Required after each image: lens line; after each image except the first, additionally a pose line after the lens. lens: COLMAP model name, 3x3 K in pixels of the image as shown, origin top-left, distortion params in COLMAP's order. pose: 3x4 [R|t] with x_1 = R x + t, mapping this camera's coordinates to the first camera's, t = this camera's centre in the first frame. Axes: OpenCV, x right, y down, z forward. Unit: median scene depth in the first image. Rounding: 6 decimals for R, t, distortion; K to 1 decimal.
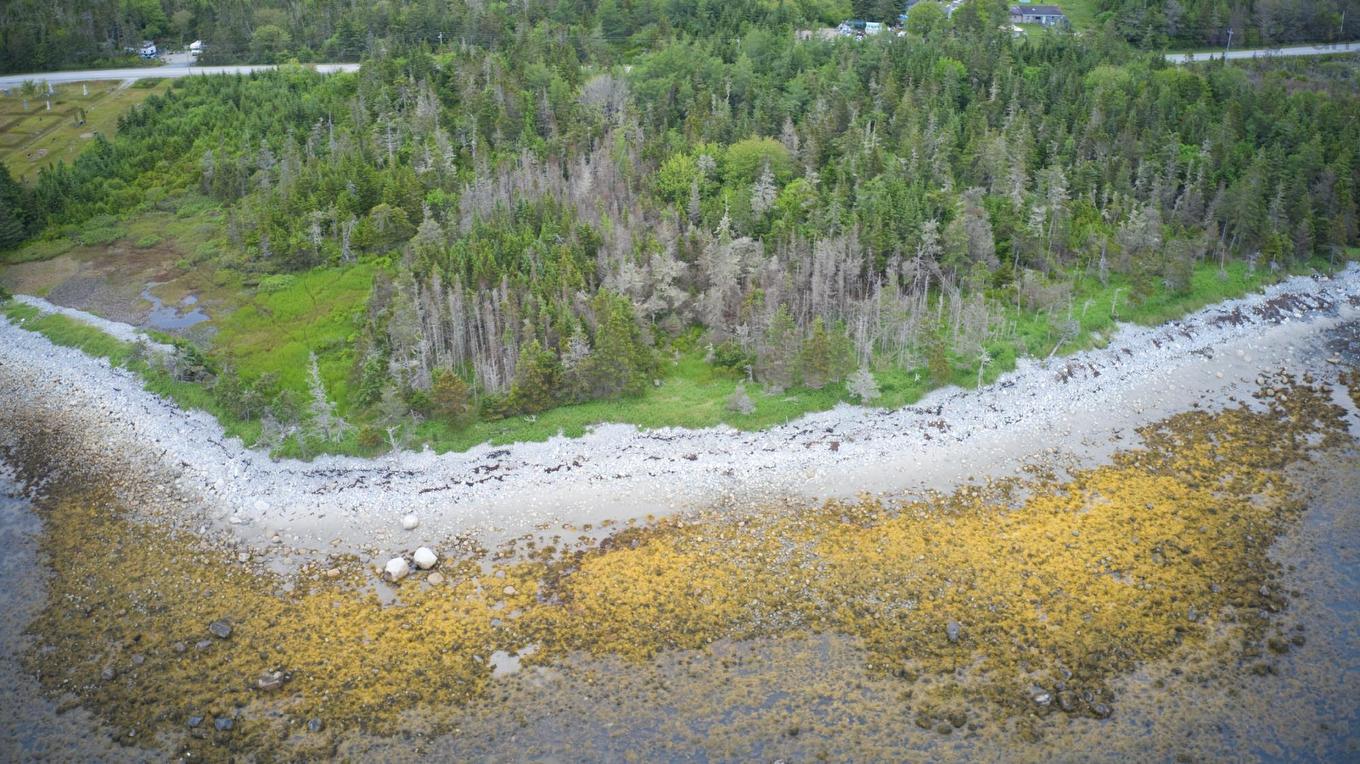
lens RADIAL K [[1088.4, 0, 678.2], [0, 1088.4, 374.8], [0, 0, 1]] dist [-0.186058, 0.016783]
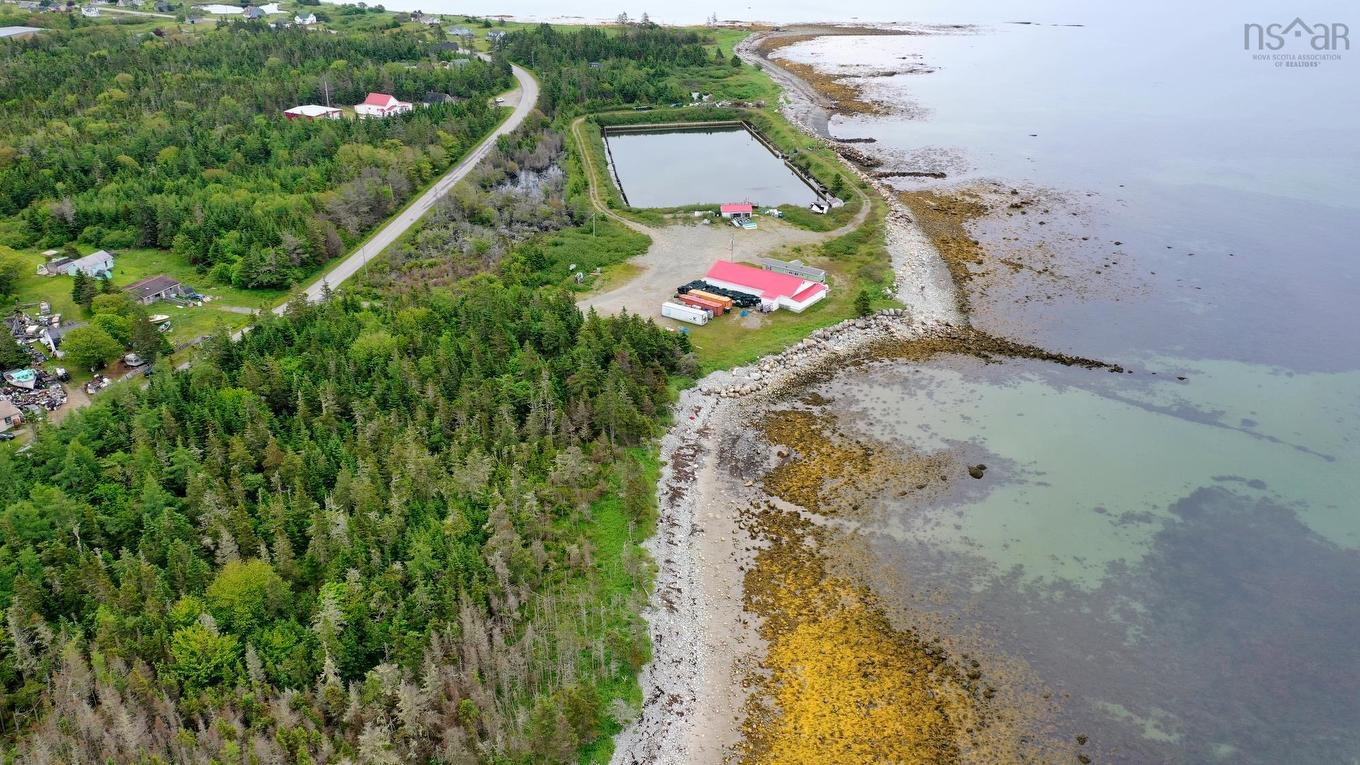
lens RADIAL K [[1076.8, 0, 680.7], [0, 1076.8, 381.2], [0, 0, 1]] dist [0.006915, 0.003918]
pose [[0.463274, -0.374975, 0.802976, -0.570153], [0.461148, 0.875741, 0.142897, -0.420501], [-0.756782, 0.304091, 0.578627, 0.177102]]
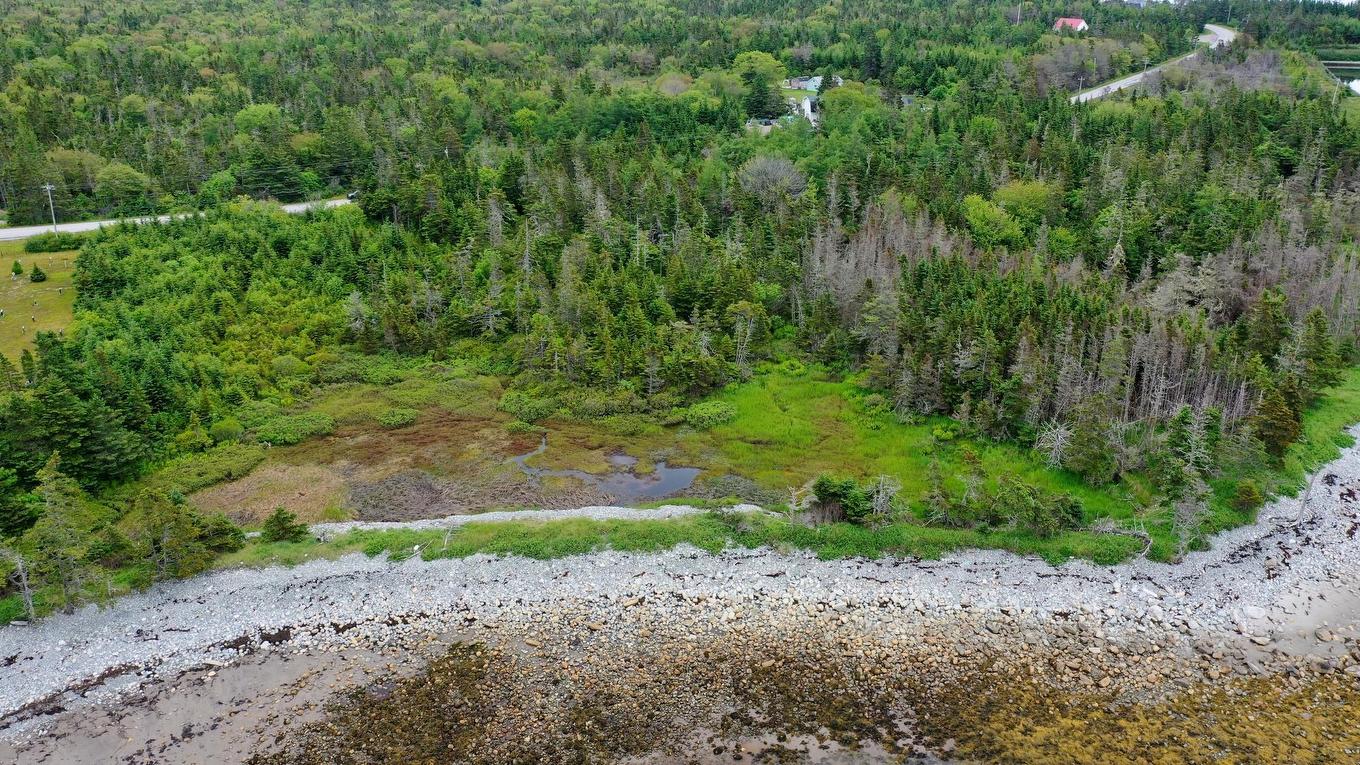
lens RADIAL K [[1076.8, 0, 680.7], [0, 1076.8, 381.2], [0, 0, 1]] dist [0.006915, 0.003918]
pose [[0.848707, -0.192237, 0.492688, -0.930966], [0.269396, 0.958819, -0.089952, -0.057516], [-0.455107, 0.209071, 0.865544, 0.449715]]
